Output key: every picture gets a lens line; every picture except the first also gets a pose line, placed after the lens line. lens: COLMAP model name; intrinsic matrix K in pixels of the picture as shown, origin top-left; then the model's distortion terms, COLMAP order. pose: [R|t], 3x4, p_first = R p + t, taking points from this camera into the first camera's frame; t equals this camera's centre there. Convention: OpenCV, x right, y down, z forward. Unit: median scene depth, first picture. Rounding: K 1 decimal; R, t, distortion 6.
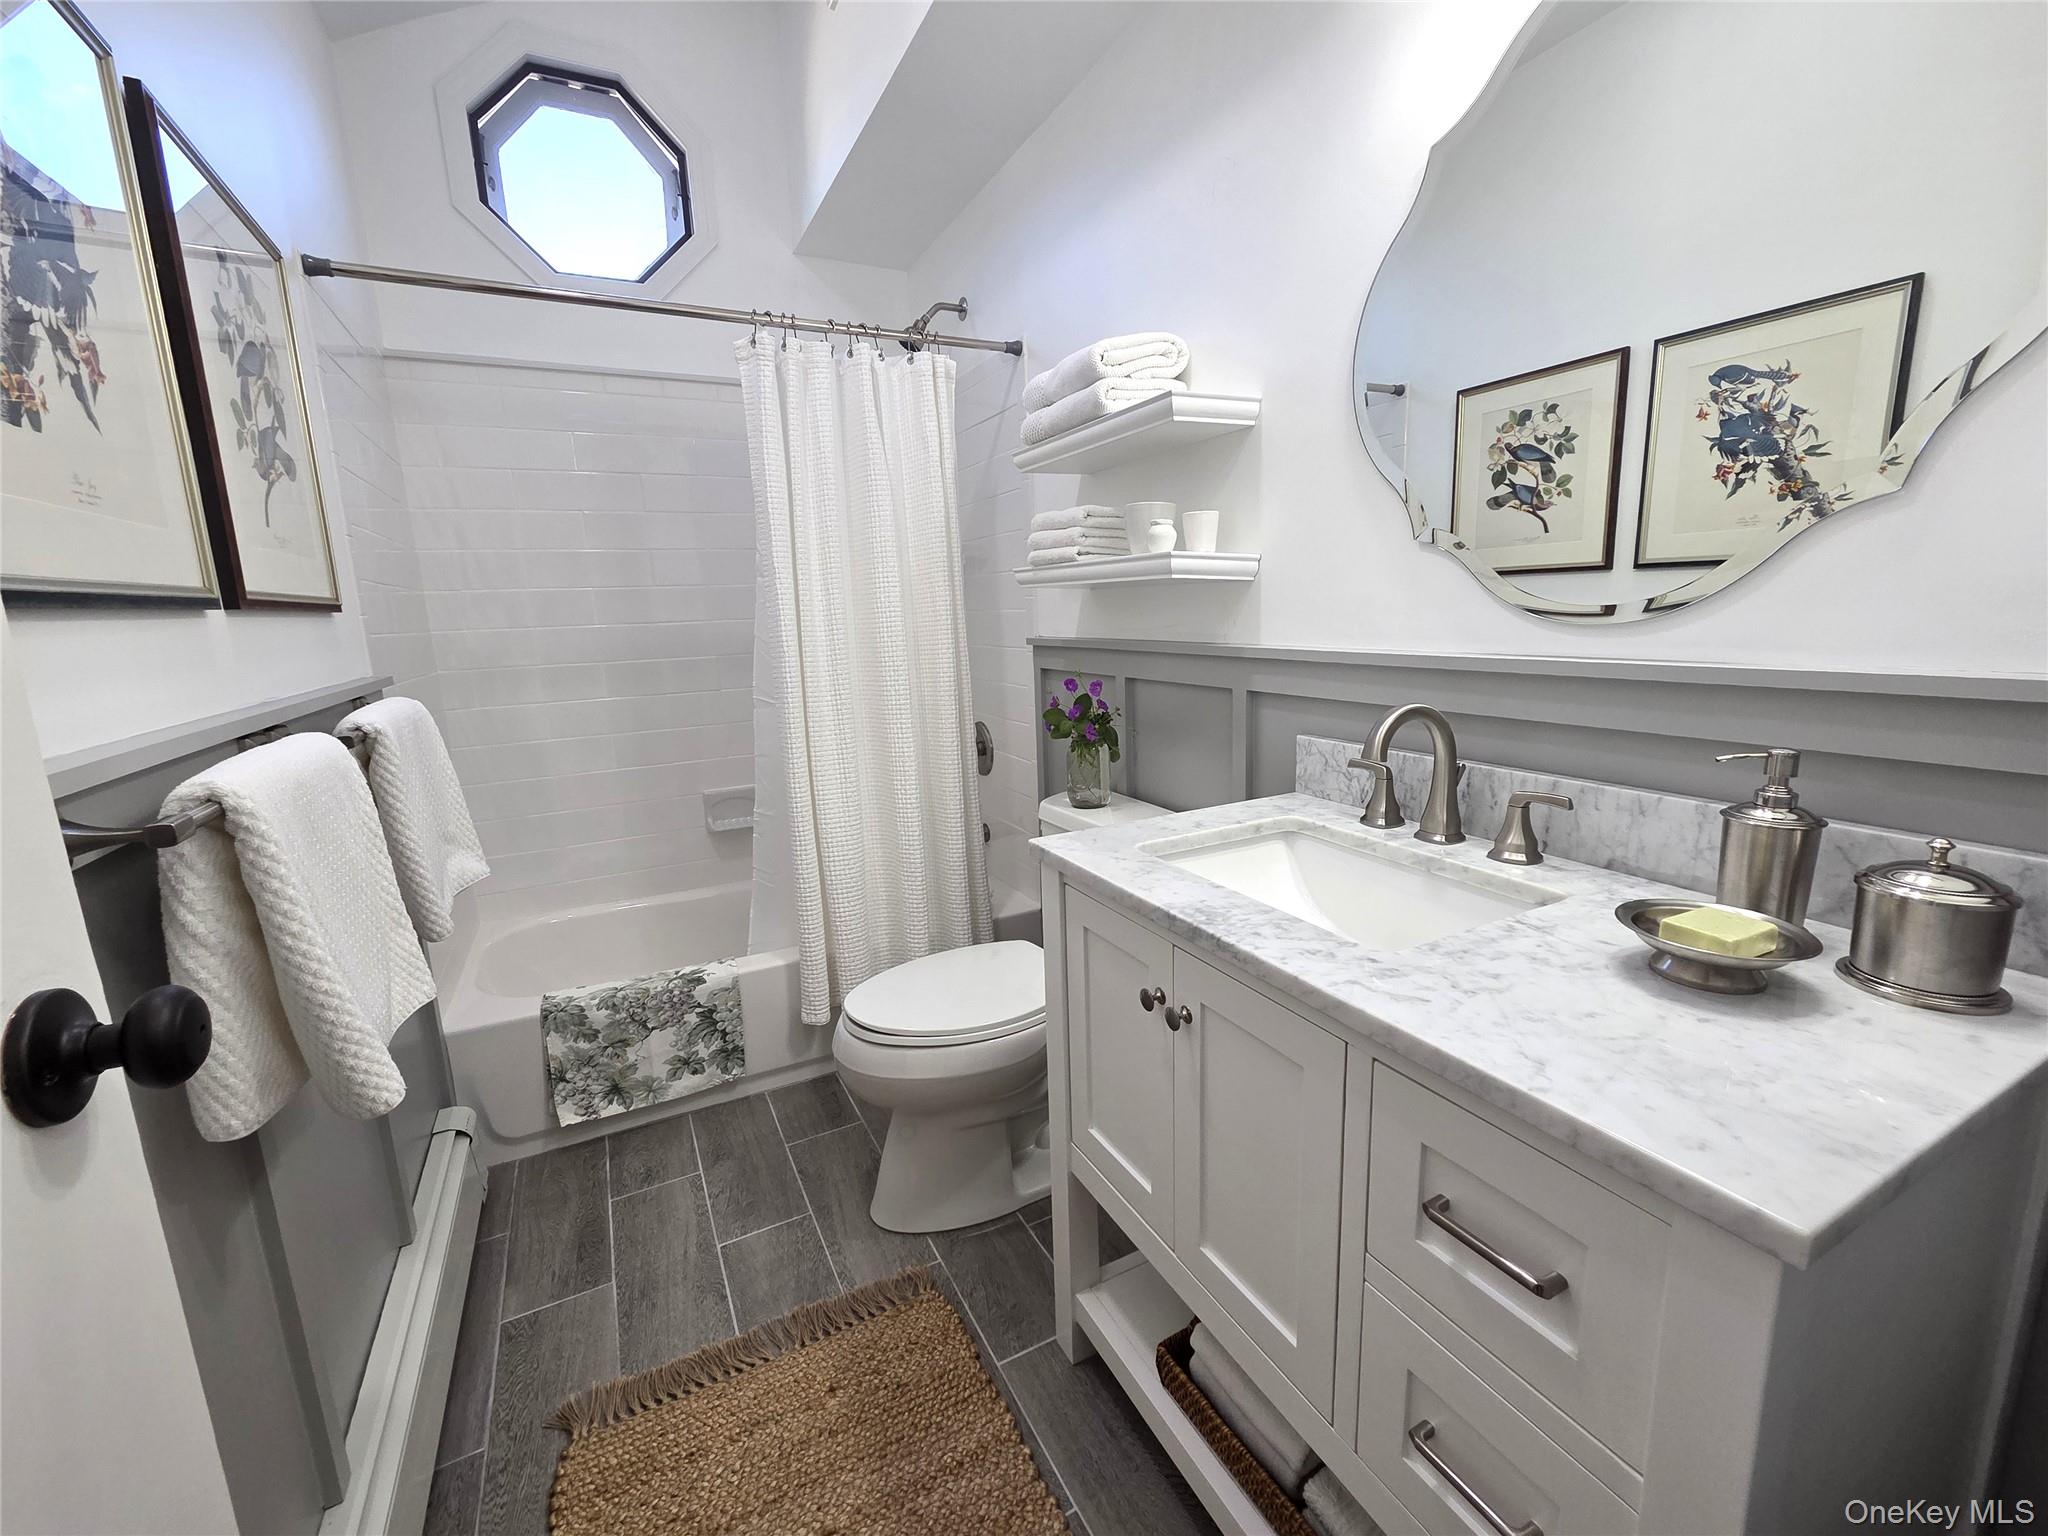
lens RADIAL K [[849.0, 0, 1032.5], [0, 849.0, 763.0], [0, 0, 1]] dist [0.001799, 0.000223]
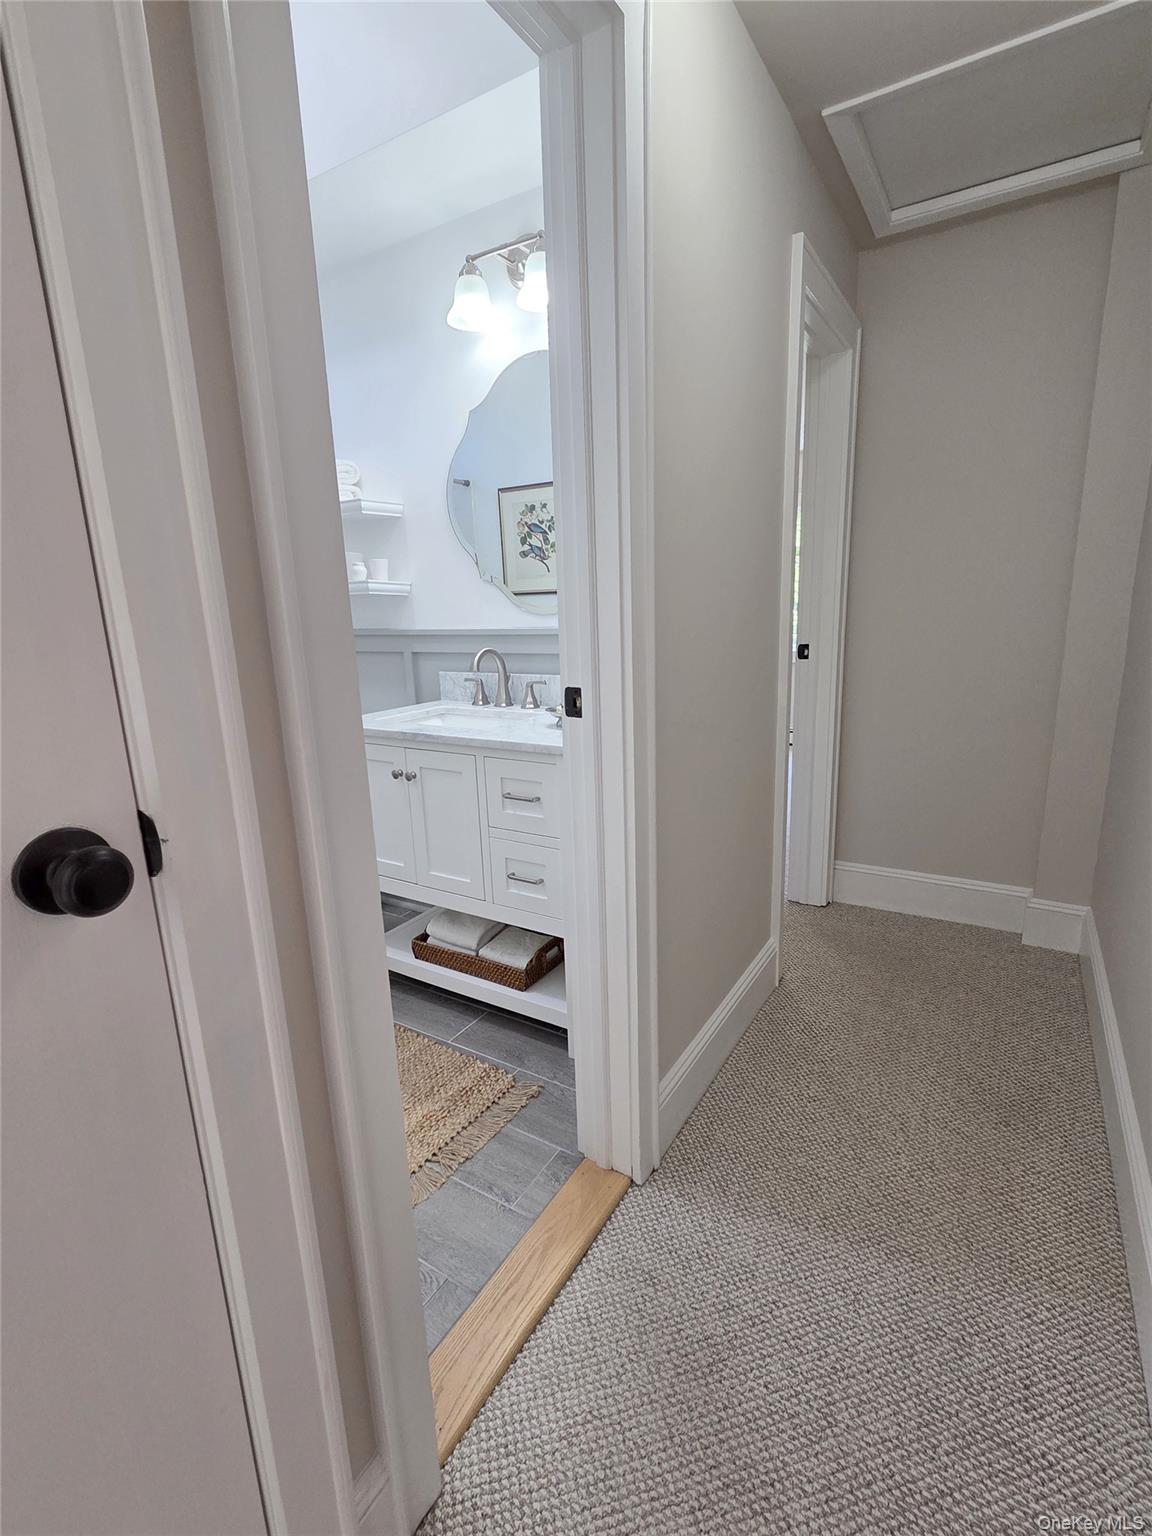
lens RADIAL K [[636.7, 0, 576.0], [0, 636.7, 768.0], [0, 0, 1]] dist [0.001799, 0.000223]
pose [[0.856078, -0.120058, 0.502710, -0.205992], [0.093114, 0.992558, 0.078479, 0.107128], [-0.508391, -0.020375, 0.860885, -0.497698]]
